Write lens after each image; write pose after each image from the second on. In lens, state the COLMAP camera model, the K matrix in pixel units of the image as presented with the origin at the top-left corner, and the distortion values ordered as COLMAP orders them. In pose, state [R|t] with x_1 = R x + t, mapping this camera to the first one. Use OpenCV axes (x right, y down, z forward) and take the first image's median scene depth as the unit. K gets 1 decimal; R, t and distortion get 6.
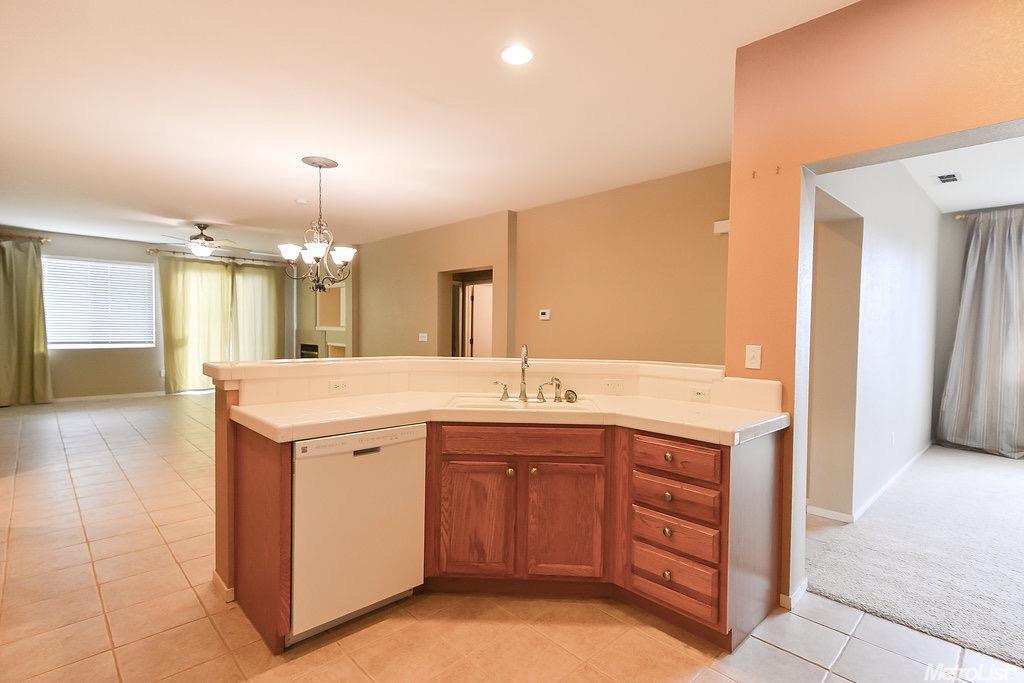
lens RADIAL K [[494.2, 0, 506.5], [0, 494.2, 344.7], [0, 0, 1]] dist [0.020716, -0.001149]
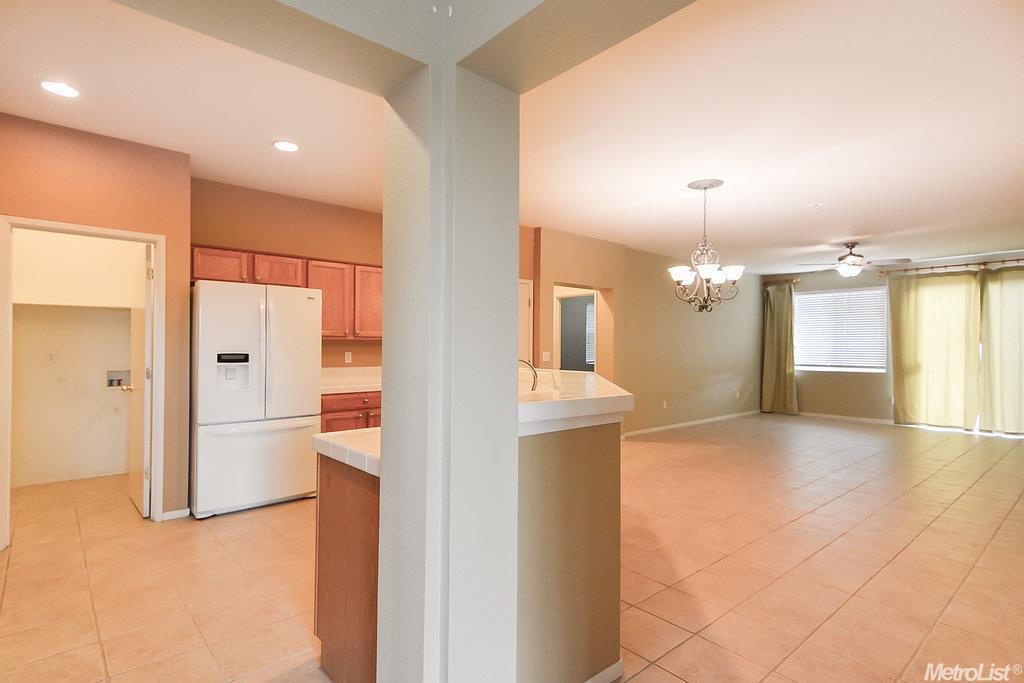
lens RADIAL K [[522.5, 0, 507.2], [0, 522.5, 345.3], [0, 0, 1]] dist [0.024544, -0.001823]
pose [[-0.041371, -0.015895, -0.999017, 0.339599], [-0.040168, 0.999092, -0.014233, -0.004083], [0.998336, 0.039540, -0.041972, 0.316745]]
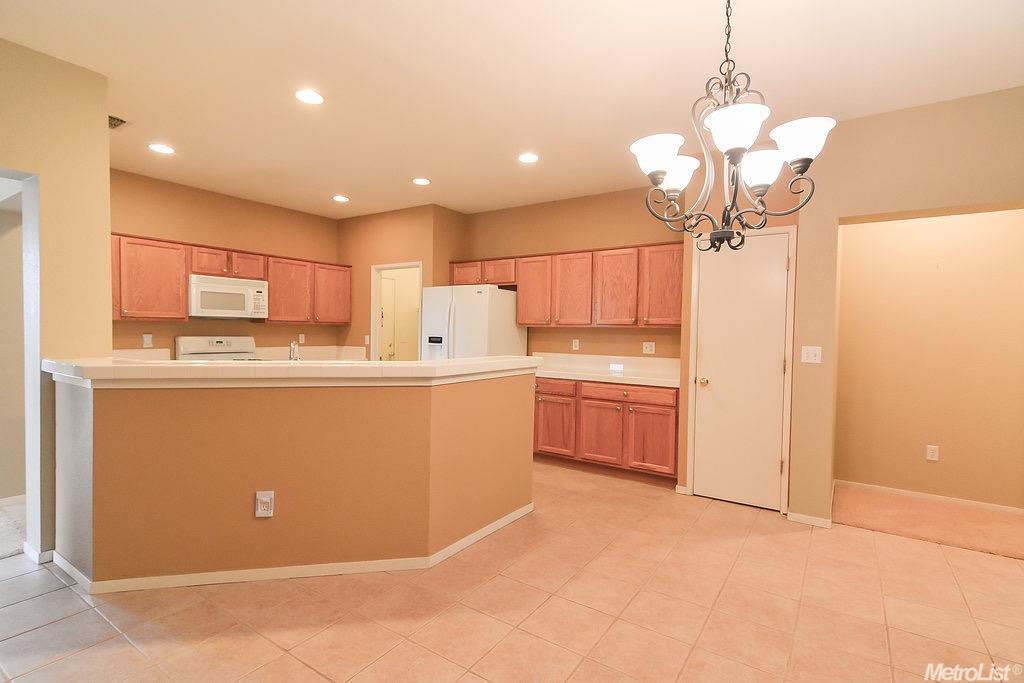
lens RADIAL K [[494.2, 0, 506.5], [0, 494.2, 344.7], [0, 0, 1]] dist [0.020716, -0.001149]
pose [[-0.977212, -0.023872, -0.210917, -0.053797], [-0.036683, 0.997698, 0.057036, -0.021503], [0.209070, 0.063473, -0.975839, 0.661677]]
